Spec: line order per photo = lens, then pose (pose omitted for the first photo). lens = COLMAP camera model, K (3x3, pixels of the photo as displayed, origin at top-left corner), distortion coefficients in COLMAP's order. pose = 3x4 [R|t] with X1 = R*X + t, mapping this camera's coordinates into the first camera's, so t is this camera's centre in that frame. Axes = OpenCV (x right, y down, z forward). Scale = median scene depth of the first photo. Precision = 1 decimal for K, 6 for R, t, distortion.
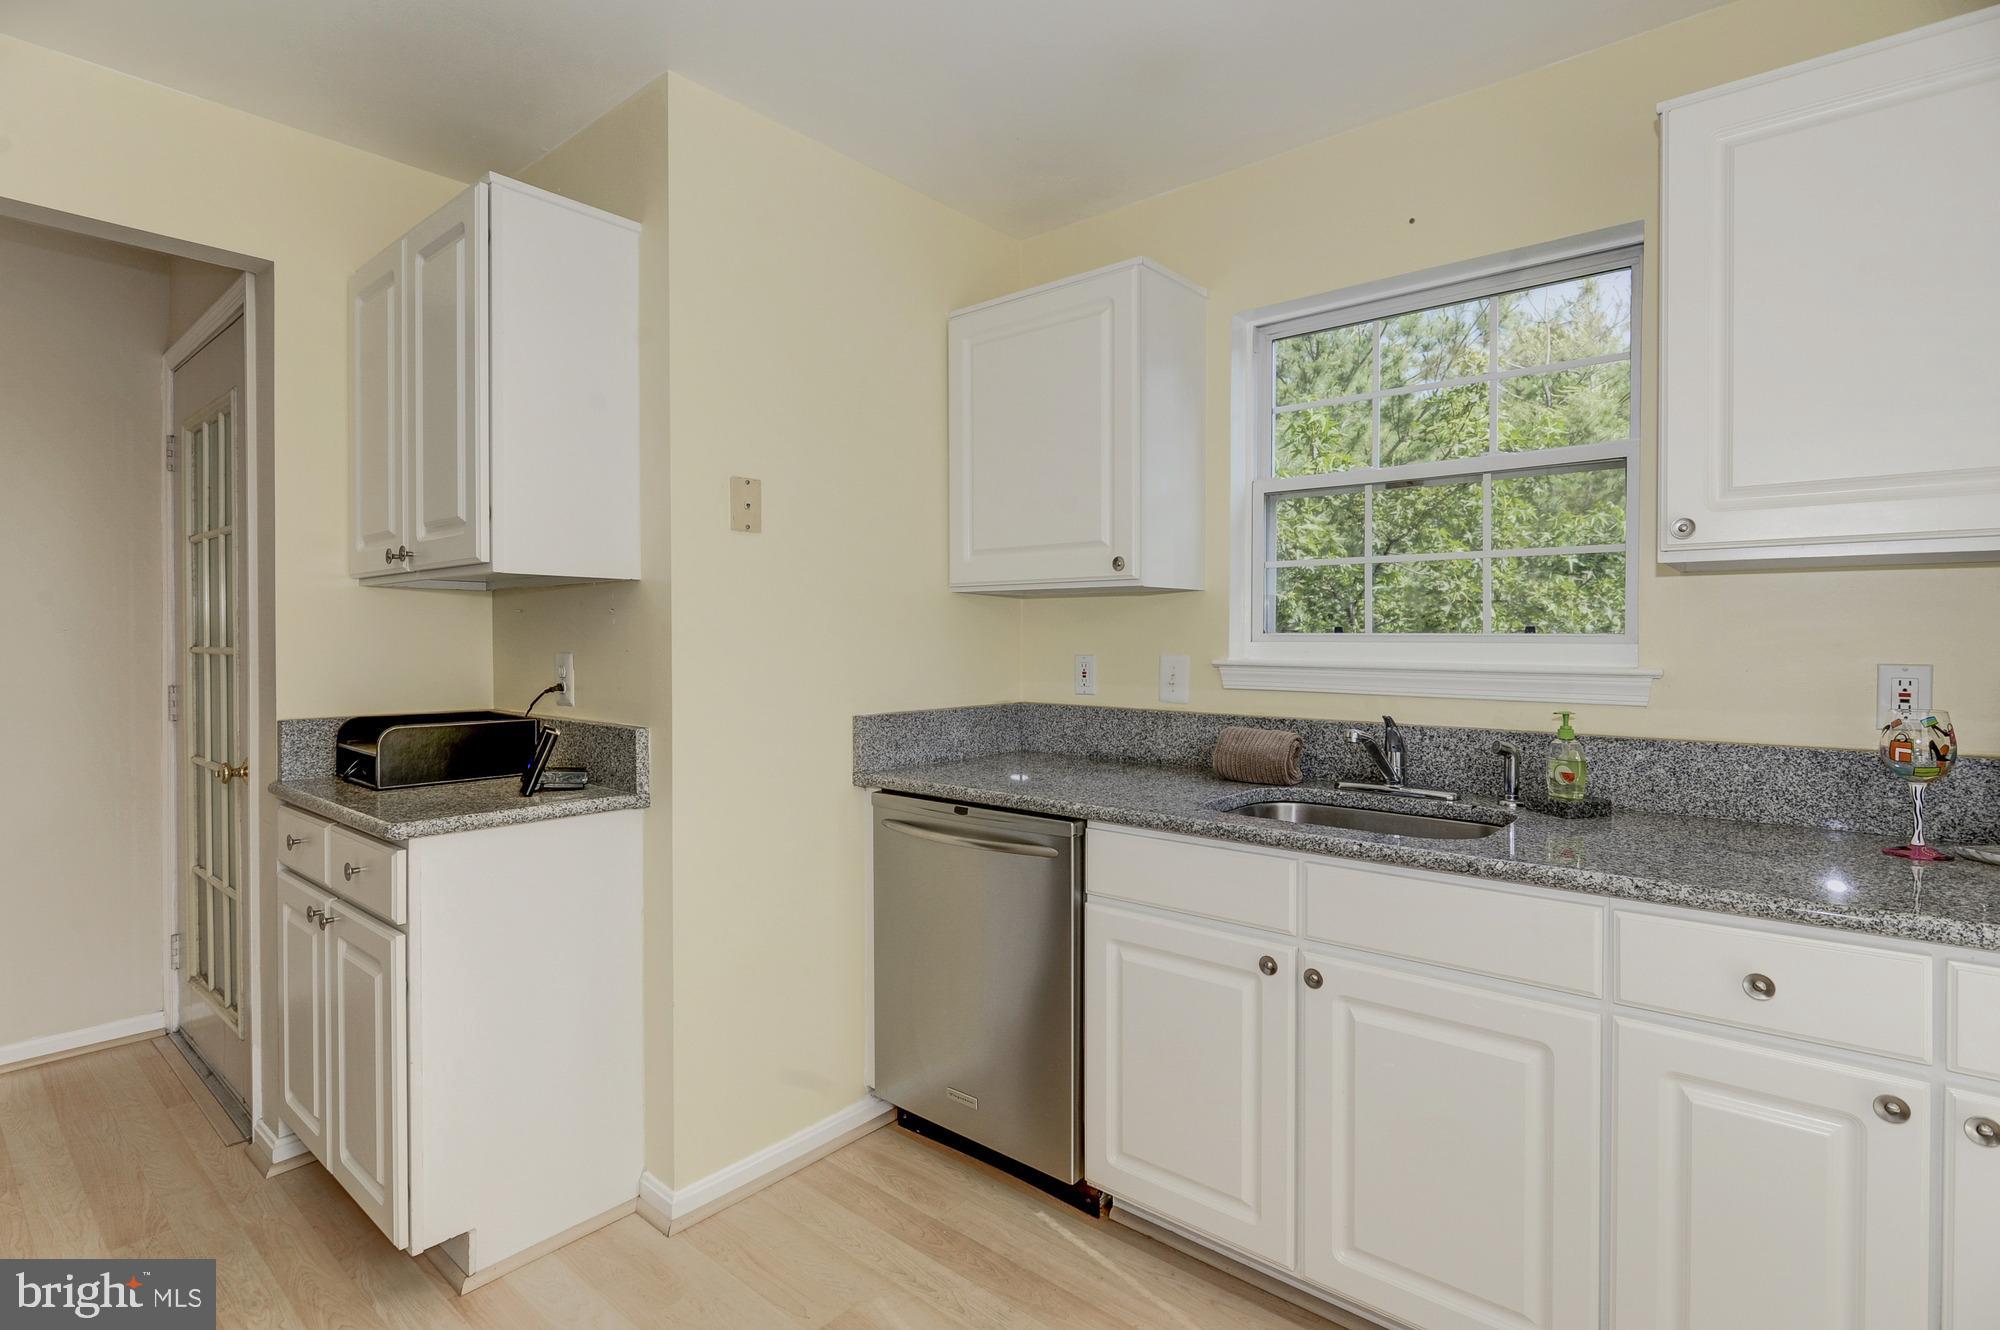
lens RADIAL K [[975.5, 0, 1056.5], [0, 975.5, 658.9], [0, 0, 1]] dist [-0.003905, -0.000996]
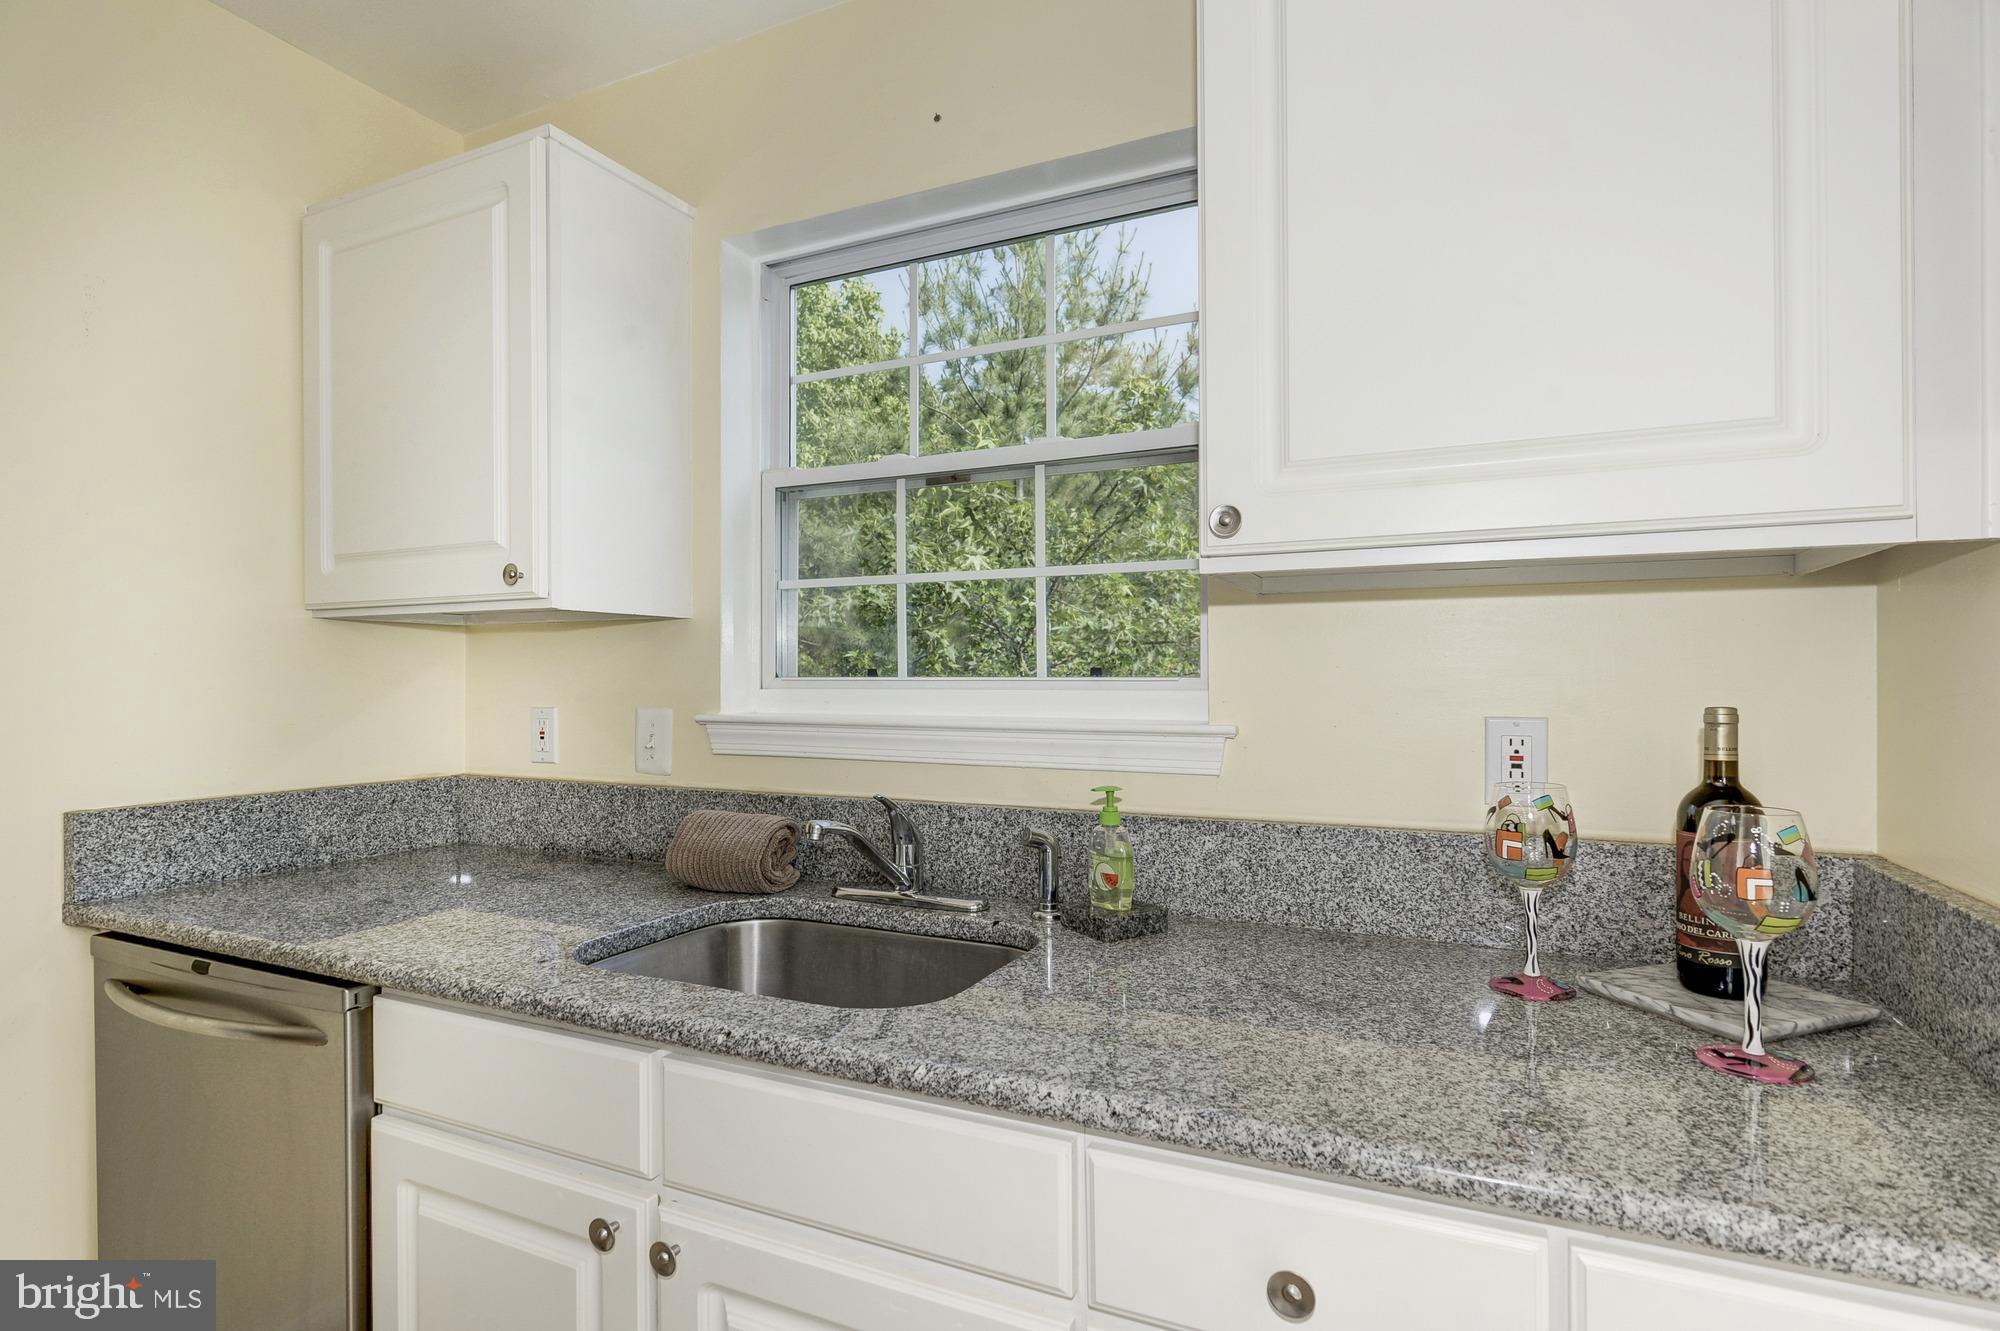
lens RADIAL K [[975.5, 0, 1011.3], [0, 975.5, 684.8], [0, 0, 1]] dist [-0.003905, -0.000996]
pose [[0.975056, -0.004343, 0.221915, 0.280760], [0.008058, 0.999842, -0.015840, -0.009122], [-0.221811, 0.017233, 0.974937, 0.303535]]
